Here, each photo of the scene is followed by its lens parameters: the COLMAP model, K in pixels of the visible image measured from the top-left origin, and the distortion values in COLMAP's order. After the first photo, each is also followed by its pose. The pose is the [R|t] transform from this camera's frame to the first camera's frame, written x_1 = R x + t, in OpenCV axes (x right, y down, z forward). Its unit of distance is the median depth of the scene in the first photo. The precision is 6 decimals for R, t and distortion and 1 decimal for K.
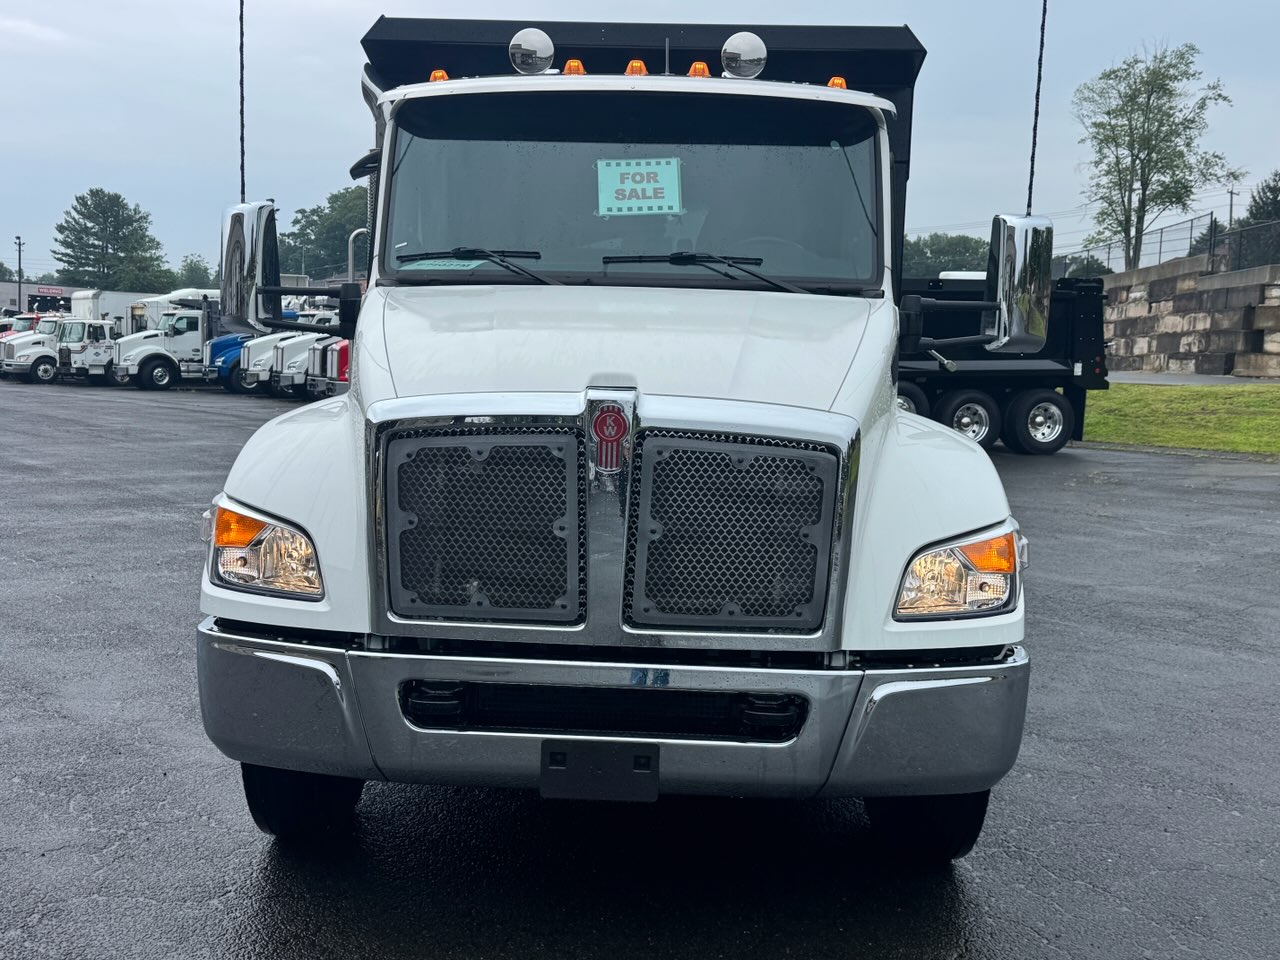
lens RADIAL K [[1246.2, 0, 640.0], [0, 1246.2, 480.0], [0, 0, 1]] dist [0.138826, -0.293541]
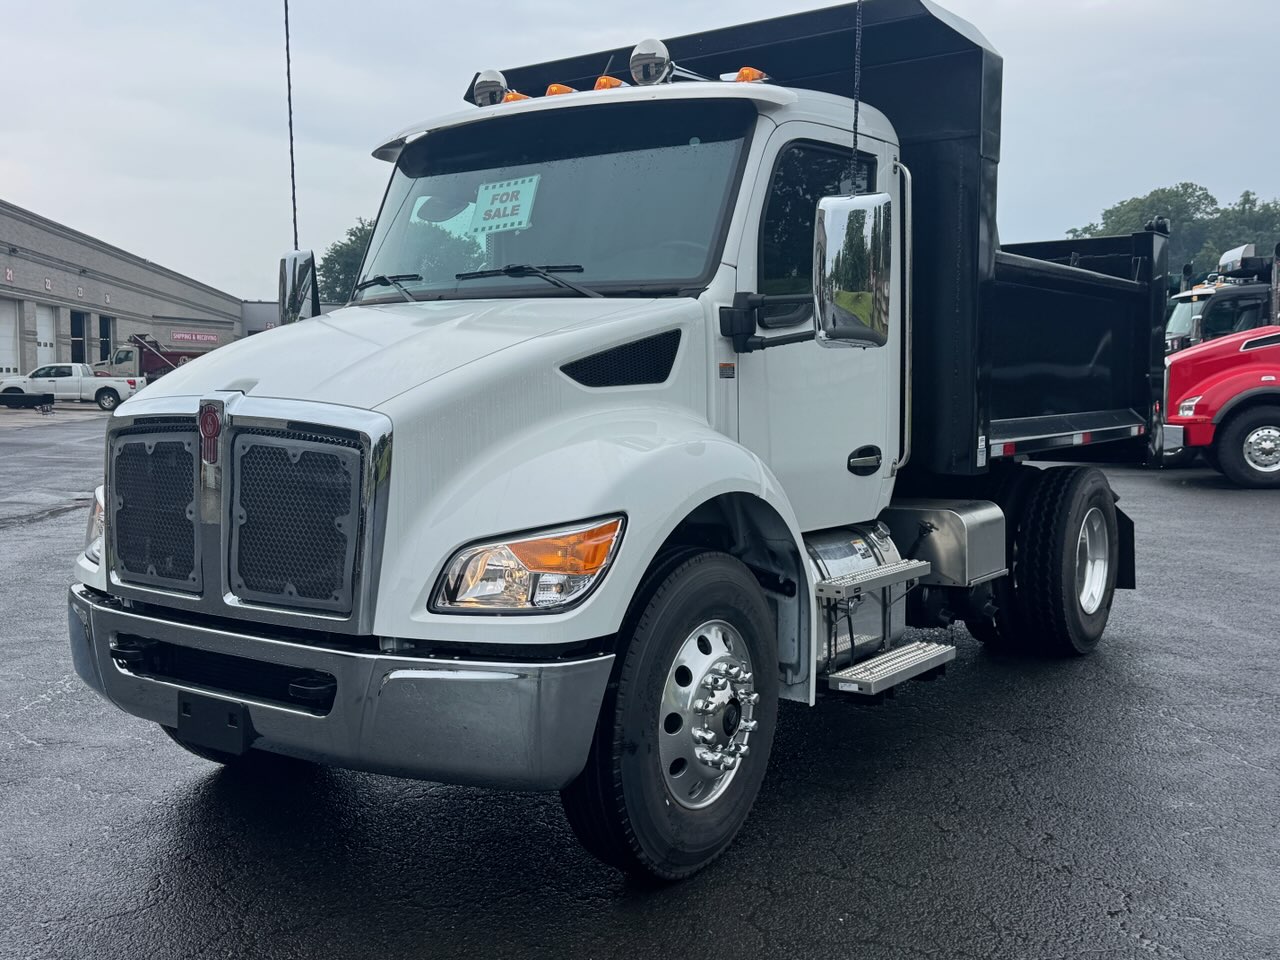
lens RADIAL K [[1275.9, 0, 673.0], [0, 1275.9, 483.6], [0, 0, 1]] dist [0.141066, -0.312493]
pose [[0.841149, 0.016155, -0.540562, 0.720618], [-0.026343, 0.999591, -0.011118, 0.010108], [0.540162, 0.023591, 0.841231, 0.167000]]
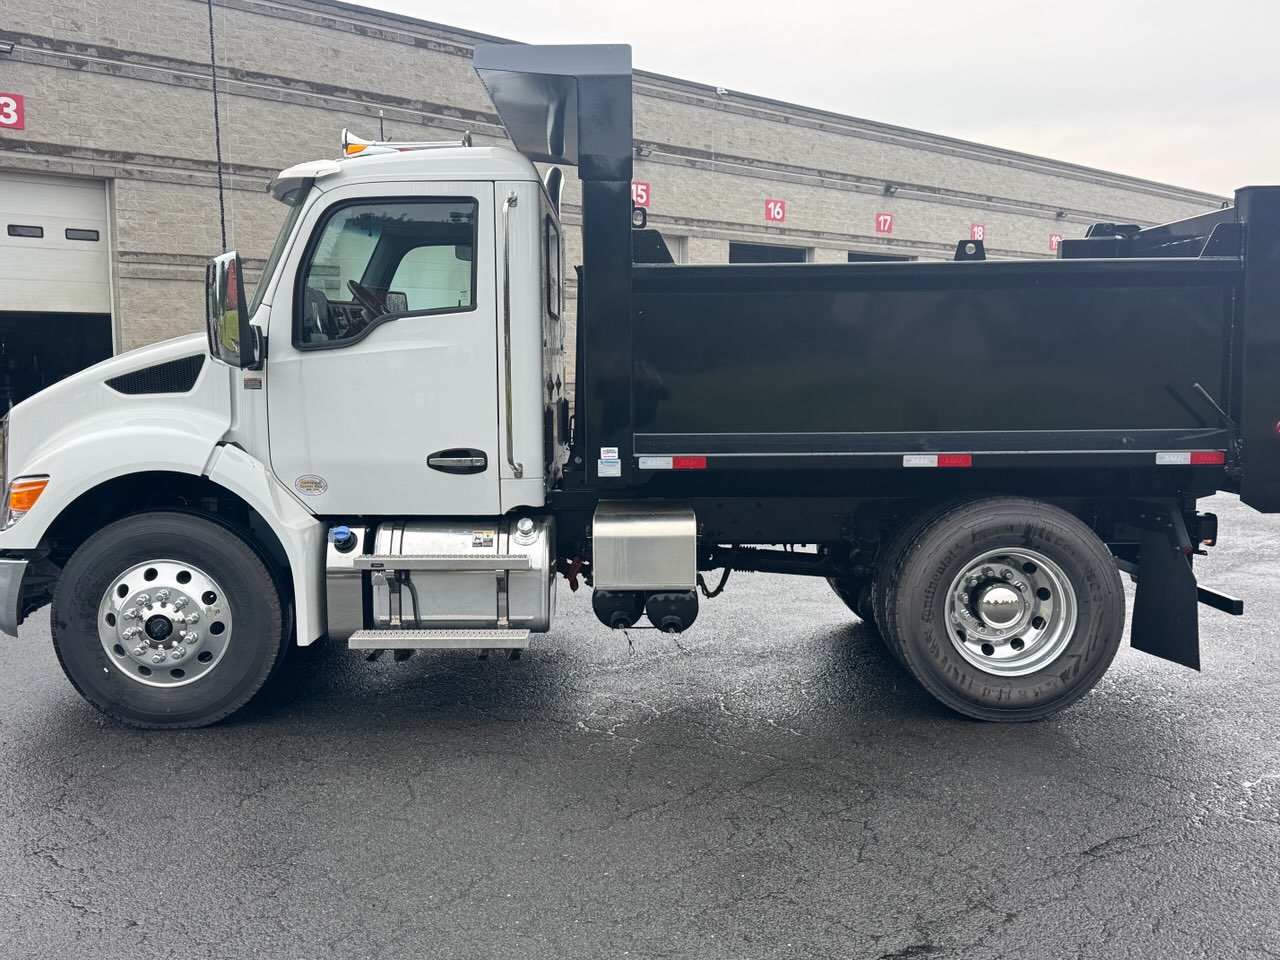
lens RADIAL K [[1282.0, 0, 644.9], [0, 1282.0, 503.6], [0, 0, 1]] dist [0.090952, -0.153828]
pose [[0.060009, 0.083669, -0.994685, 1.688546], [-0.088850, 0.992973, 0.078164, -0.119468], [0.994236, 0.083687, 0.067021, 1.476075]]
